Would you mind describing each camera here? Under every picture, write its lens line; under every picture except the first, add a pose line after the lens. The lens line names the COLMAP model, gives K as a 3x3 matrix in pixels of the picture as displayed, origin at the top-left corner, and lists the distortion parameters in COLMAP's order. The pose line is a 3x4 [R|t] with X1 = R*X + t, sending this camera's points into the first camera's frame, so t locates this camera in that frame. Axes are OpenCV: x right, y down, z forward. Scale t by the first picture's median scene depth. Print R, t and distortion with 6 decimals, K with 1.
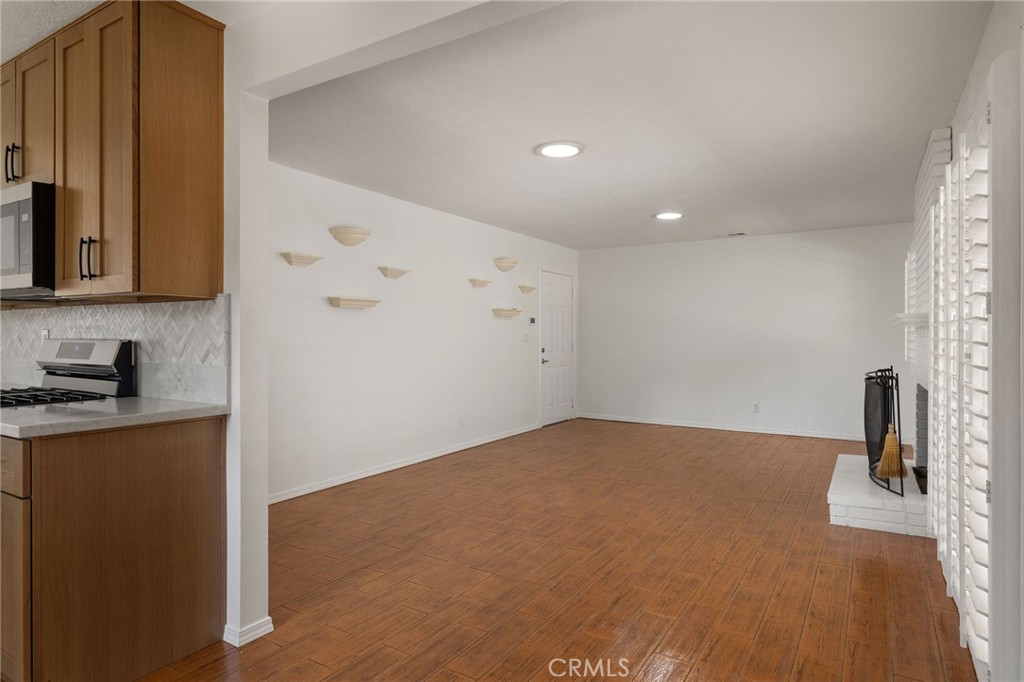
lens RADIAL K [[585.0, 0, 504.6], [0, 585.0, 334.1], [0, 0, 1]] dist [0.001929, 0.000116]
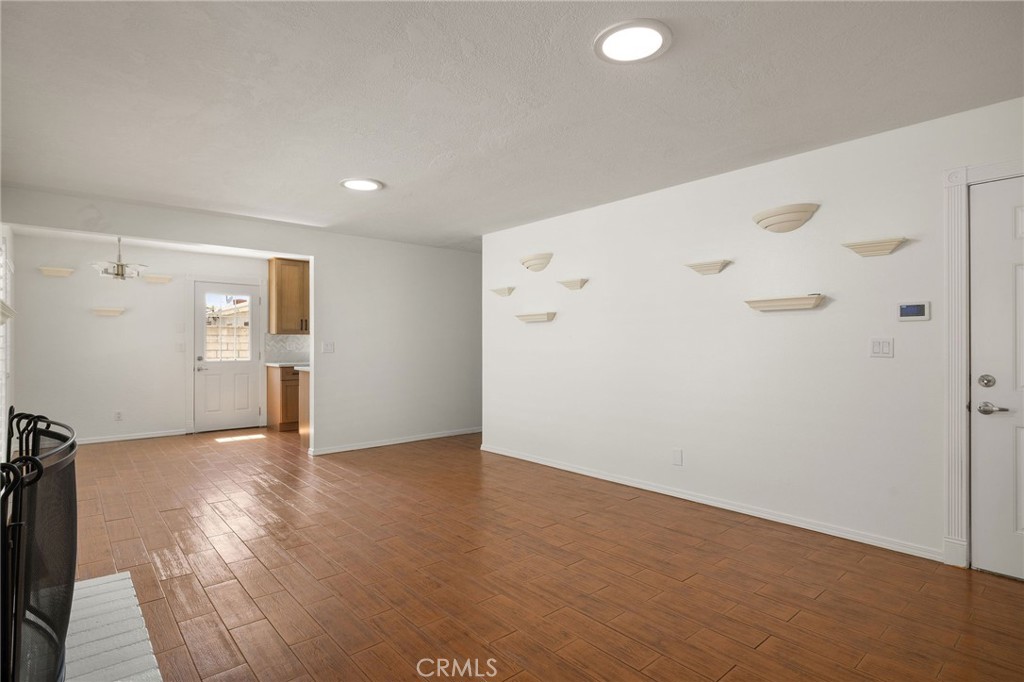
lens RADIAL K [[523.2, 0, 520.4], [0, 523.2, 350.1], [0, 0, 1]] dist [-0.005143, 0.000275]
pose [[-0.281778, 0.008790, -0.959439, 1.461508], [0.001336, 0.999961, 0.008769, 0.008657], [0.959479, 0.001189, -0.281779, 2.343155]]
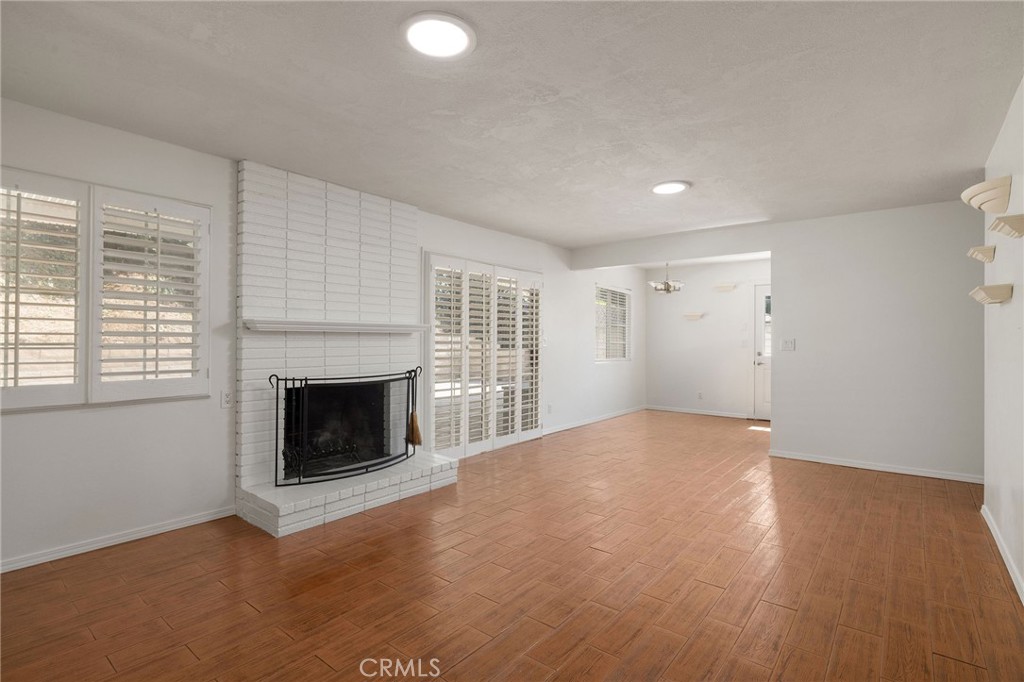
lens RADIAL K [[513.8, 0, 505.1], [0, 513.8, 331.6], [0, 0, 1]] dist [-0.003496, 0.001724]
pose [[-0.993589, -0.002773, 0.113017, 0.451779], [-0.004776, 0.999836, -0.017461, 0.005064], [-0.112950, -0.017889, -0.993440, 3.077675]]
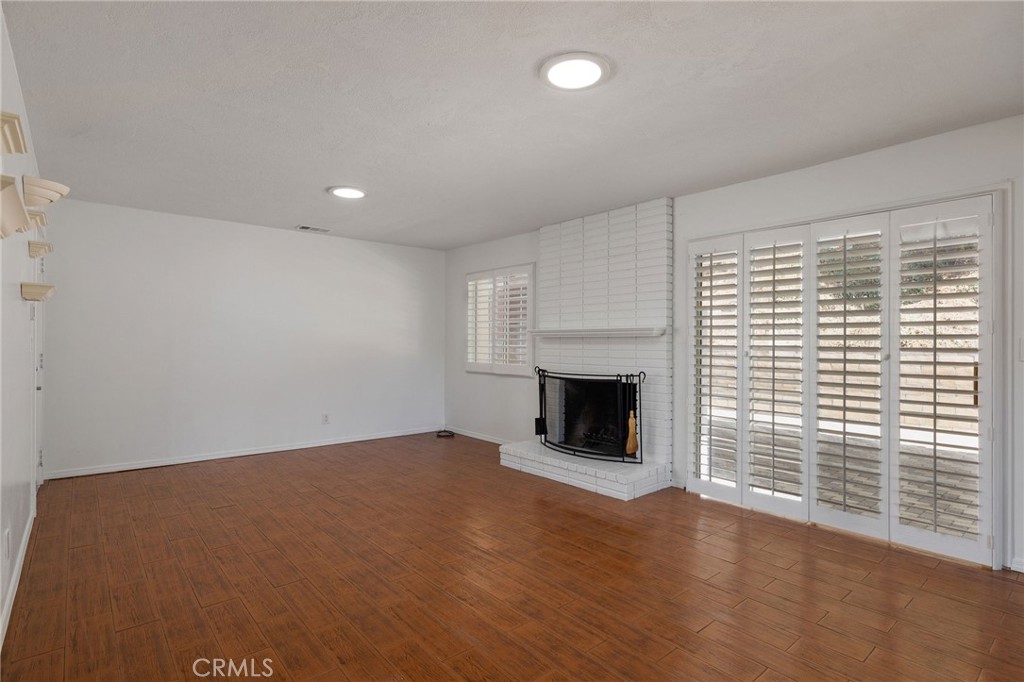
lens RADIAL K [[513.8, 0, 513.3], [0, 513.8, 340.5], [0, 0, 1]] dist [-0.003496, 0.001724]
pose [[0.301092, 0.003068, 0.953590, -0.737369], [-0.005727, 0.999983, -0.001409, -0.000551], [-0.953578, -0.005038, 0.301105, 1.304549]]
